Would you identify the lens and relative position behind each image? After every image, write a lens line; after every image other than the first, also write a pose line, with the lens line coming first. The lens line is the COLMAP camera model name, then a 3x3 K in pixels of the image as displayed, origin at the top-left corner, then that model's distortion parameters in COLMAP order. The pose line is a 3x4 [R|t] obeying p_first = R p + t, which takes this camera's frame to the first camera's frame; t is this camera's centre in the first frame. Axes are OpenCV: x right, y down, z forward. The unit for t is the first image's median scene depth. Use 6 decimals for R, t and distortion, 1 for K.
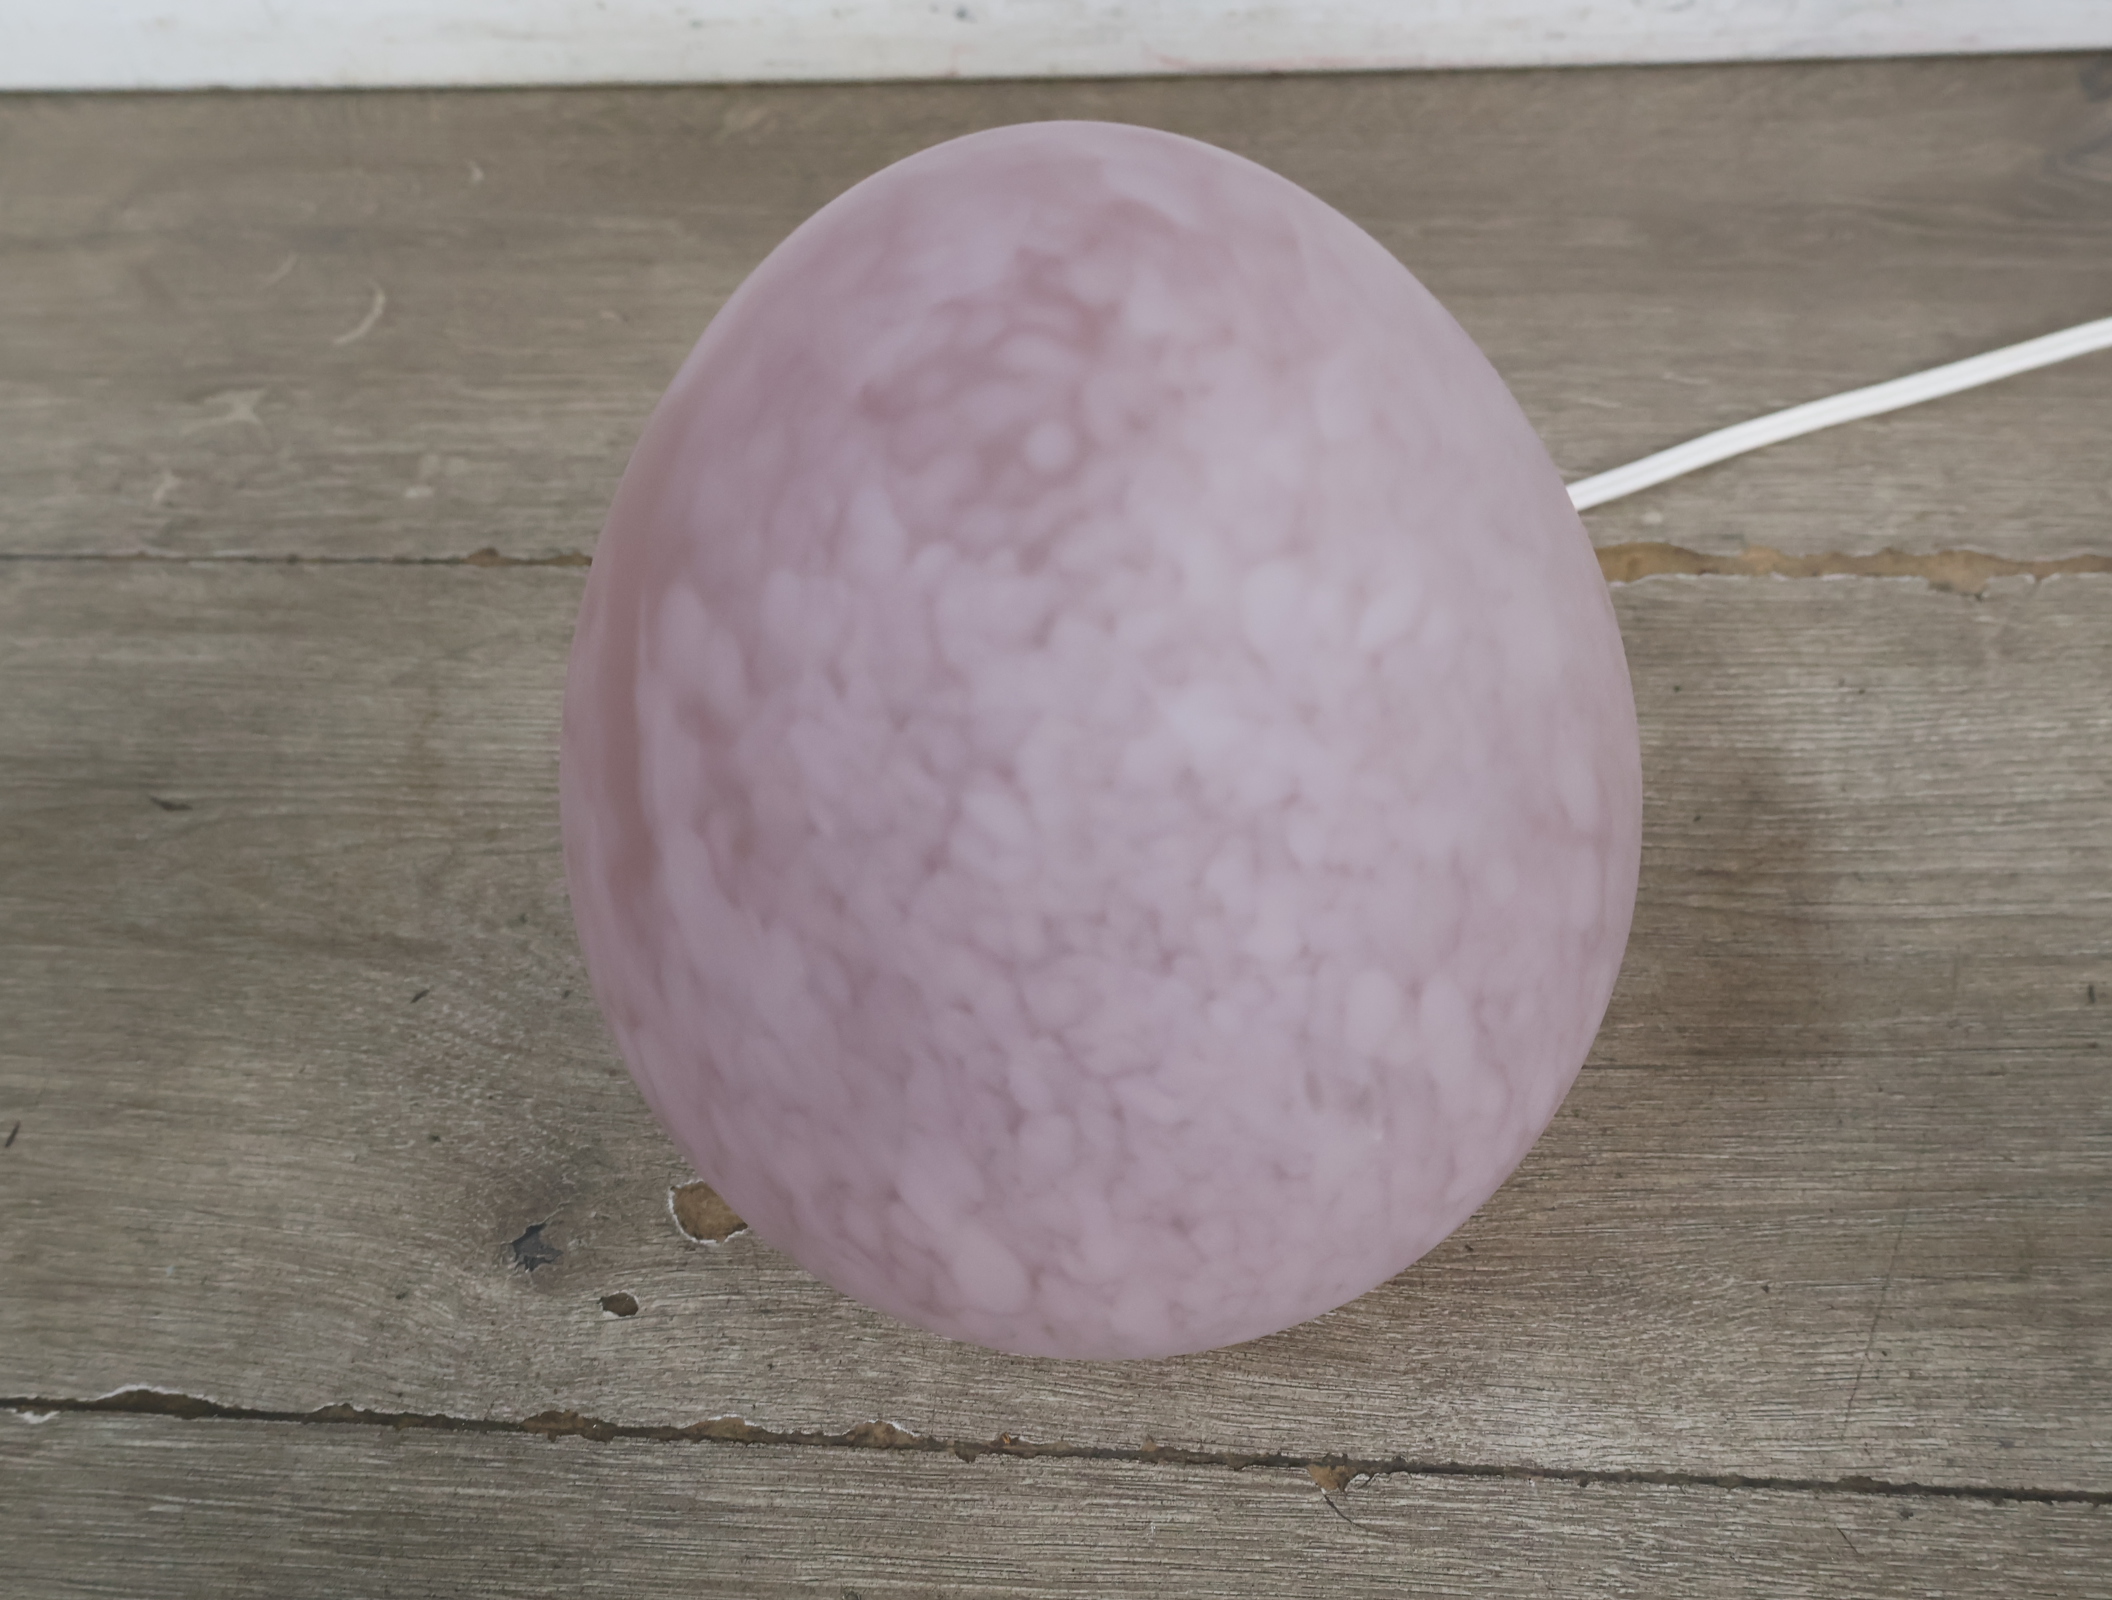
lens RADIAL K [[2212.1, 0, 1057.2], [0, 2212.1, 795.0], [0, 0, 1]] dist [0.010164, 0.002962]
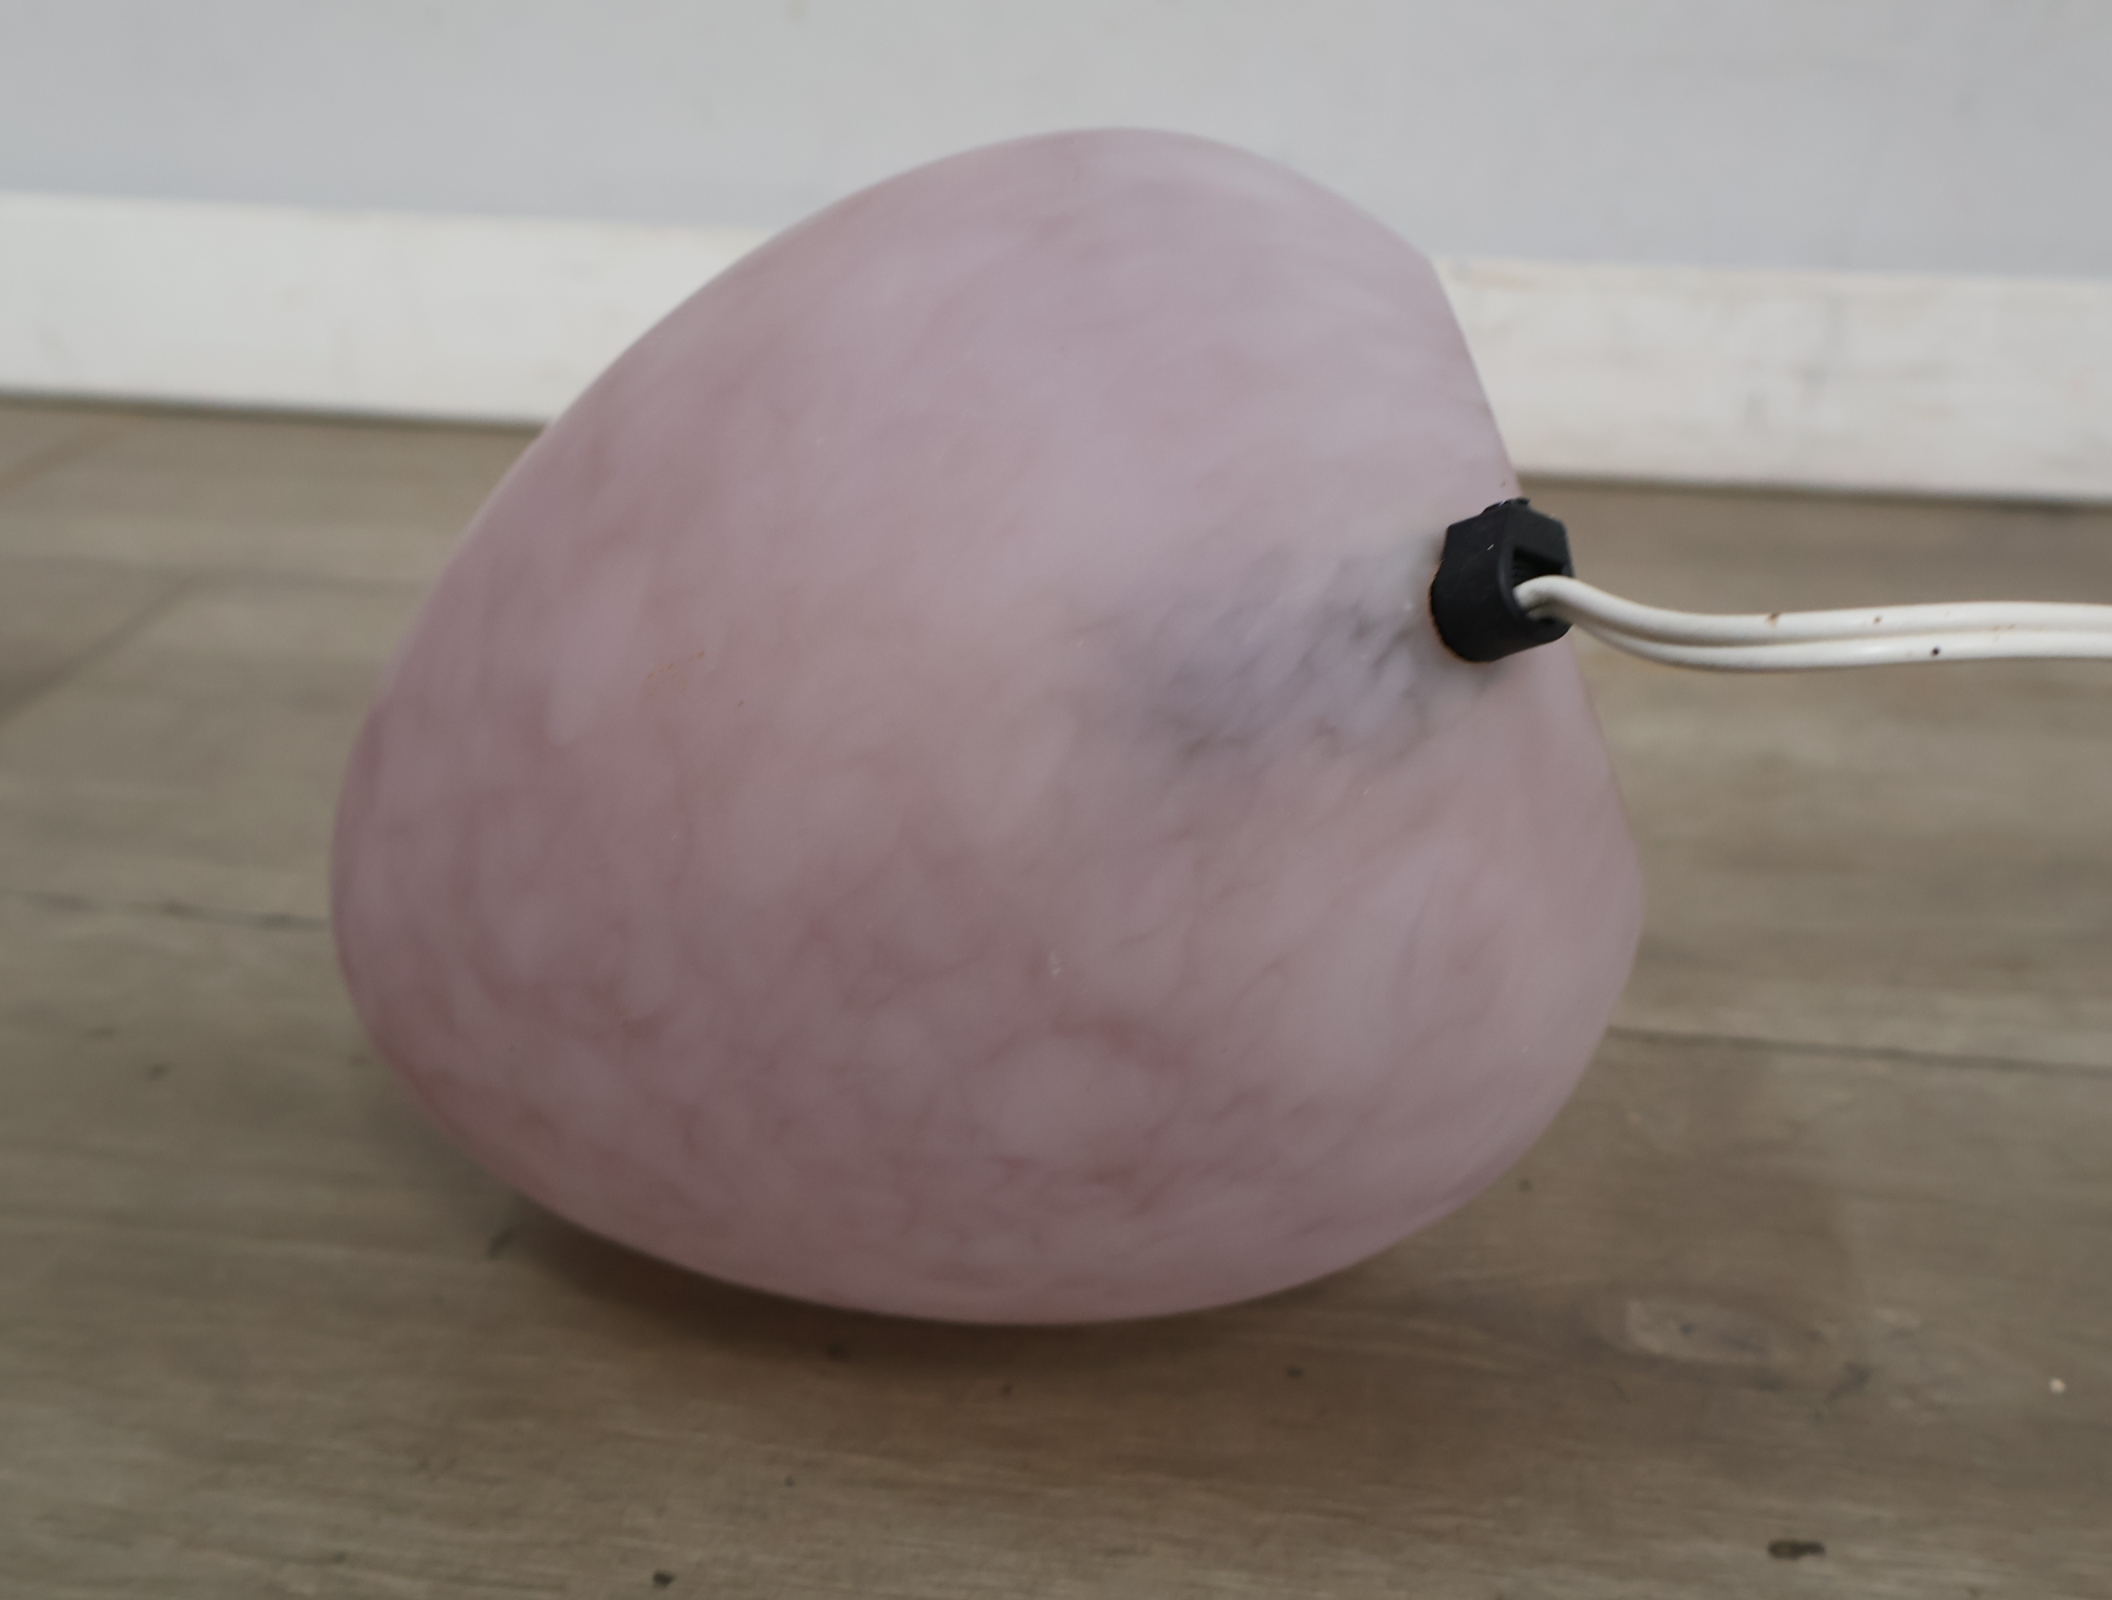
lens RADIAL K [[2242.9, 0, 1048.8], [0, 2242.9, 800.4], [0, 0, 1]] dist [0.015850, 0.016138]
pose [[0.994095, 0.104064, -0.030771, -0.055943], [-0.105797, 0.866306, -0.488181, 0.775301], [-0.024145, 0.488554, 0.872200, -0.093355]]
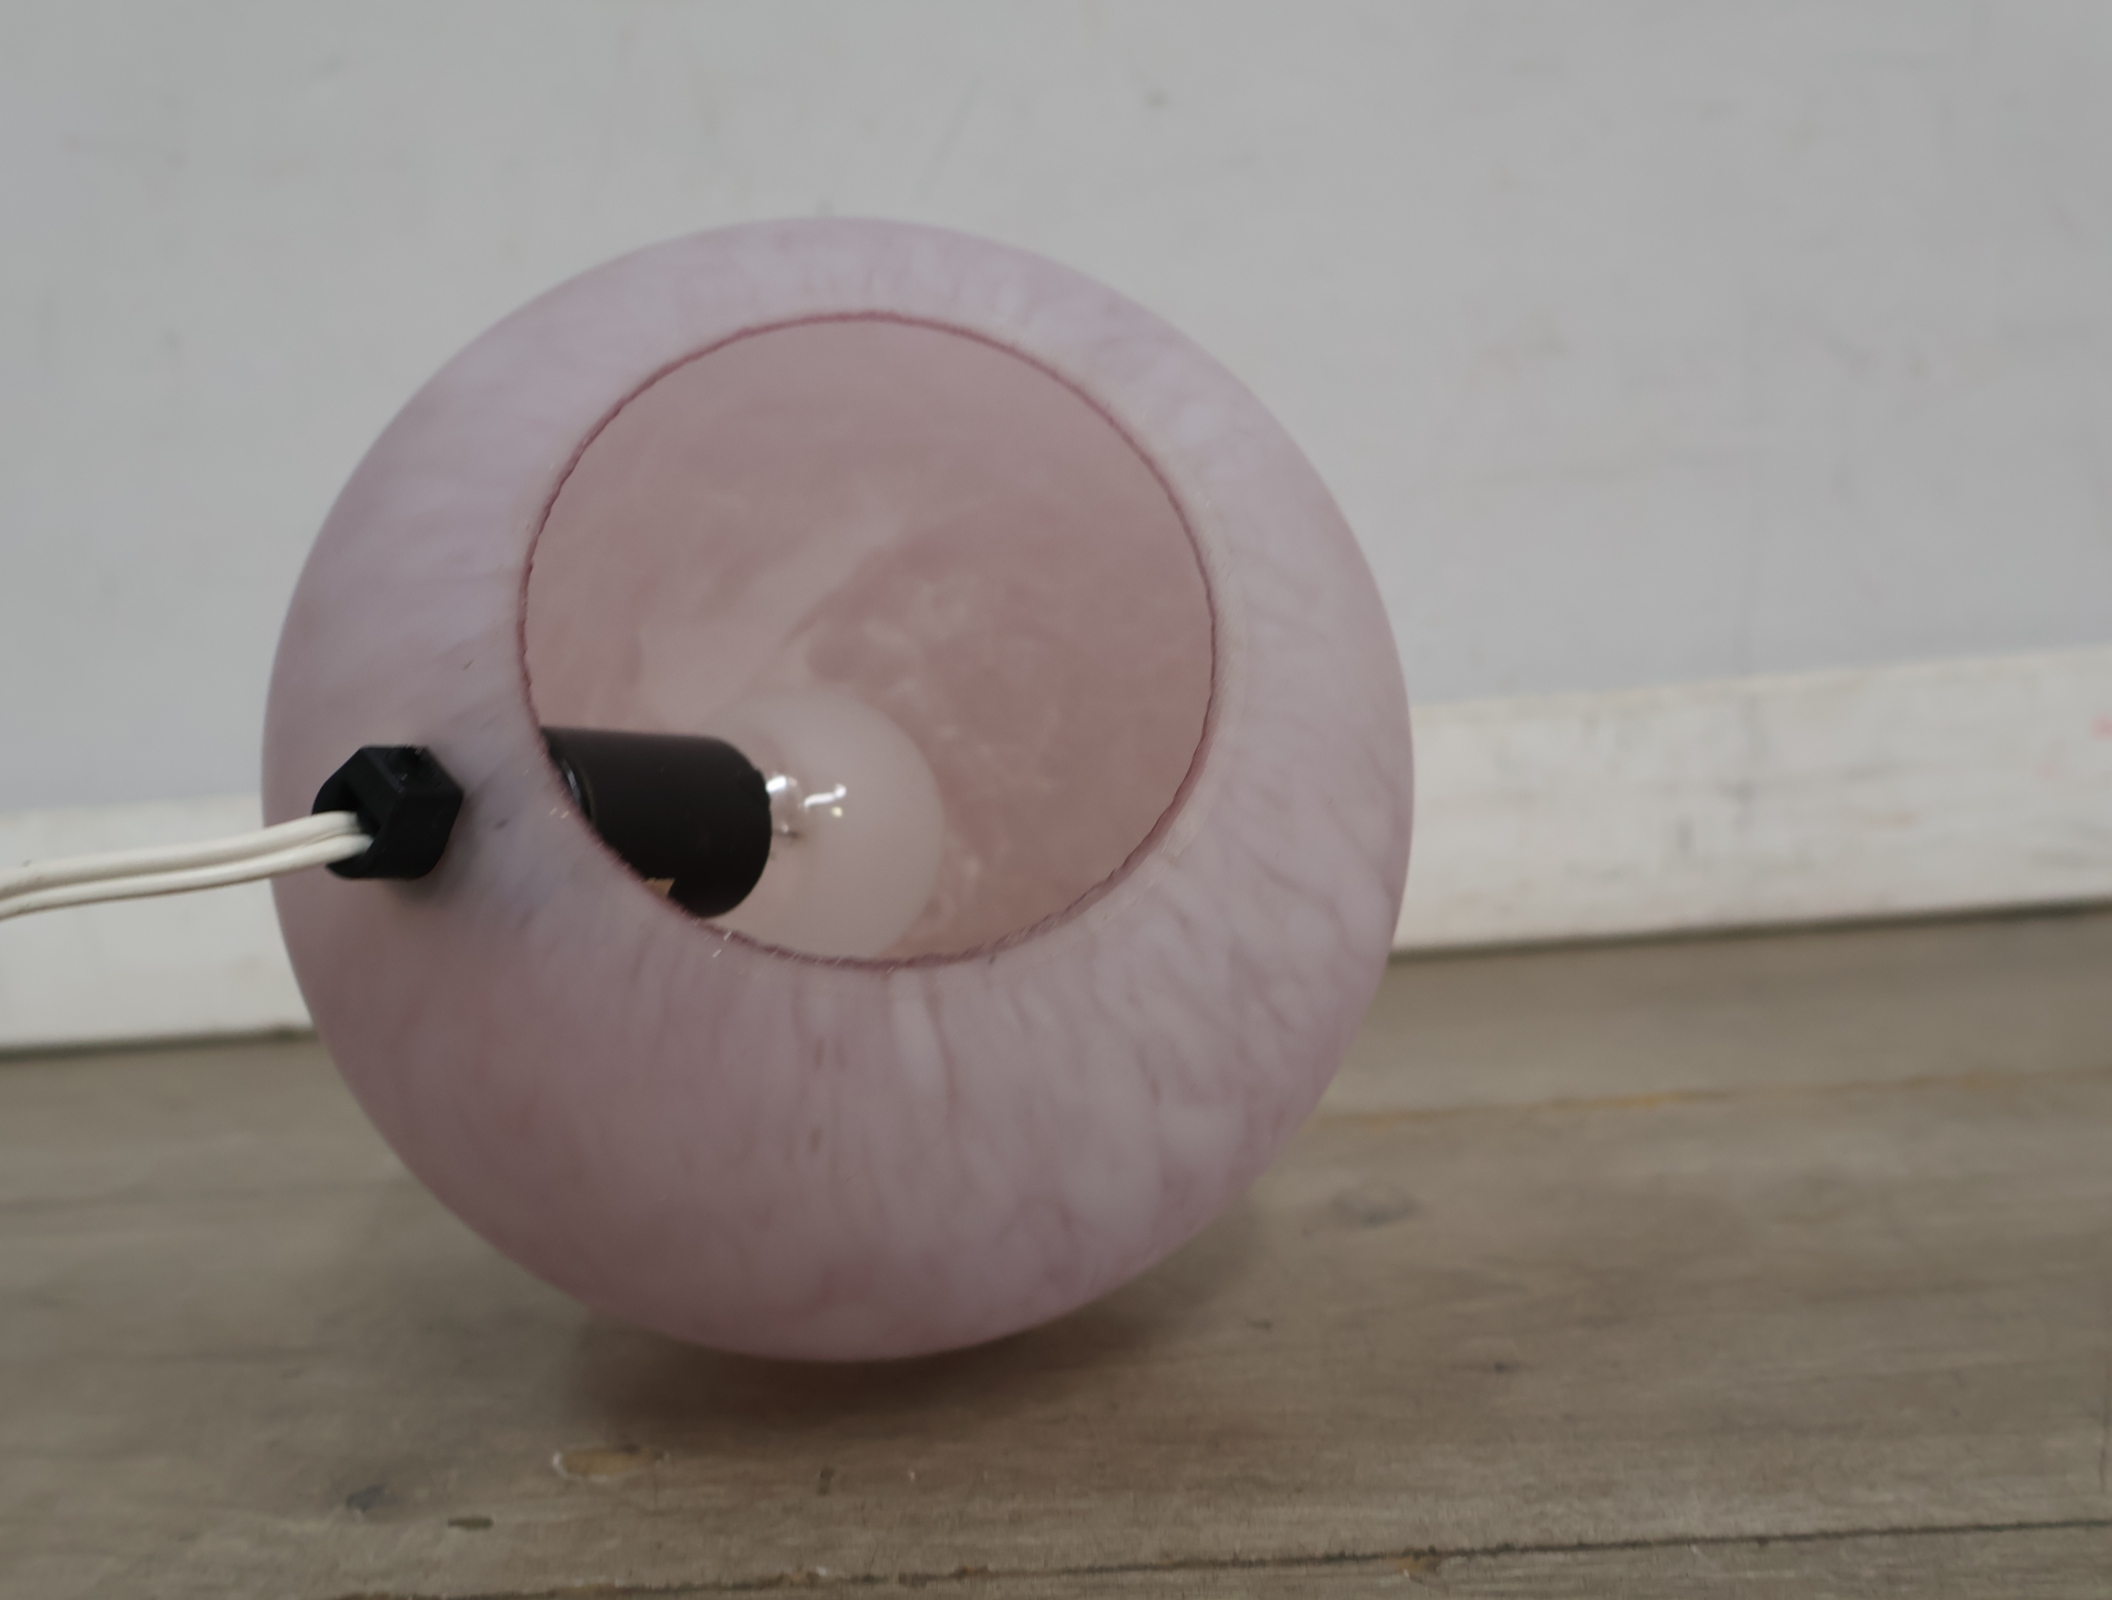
lens RADIAL K [[2225.0, 0, 1063.4], [0, 2225.0, 804.1], [0, 0, 1]] dist [0.013646, 0.011302]
pose [[0.999858, -0.015643, -0.006336, 0.016188], [0.005748, 0.668613, -0.743588, 0.653970], [0.015868, 0.743446, 0.668608, 0.311173]]
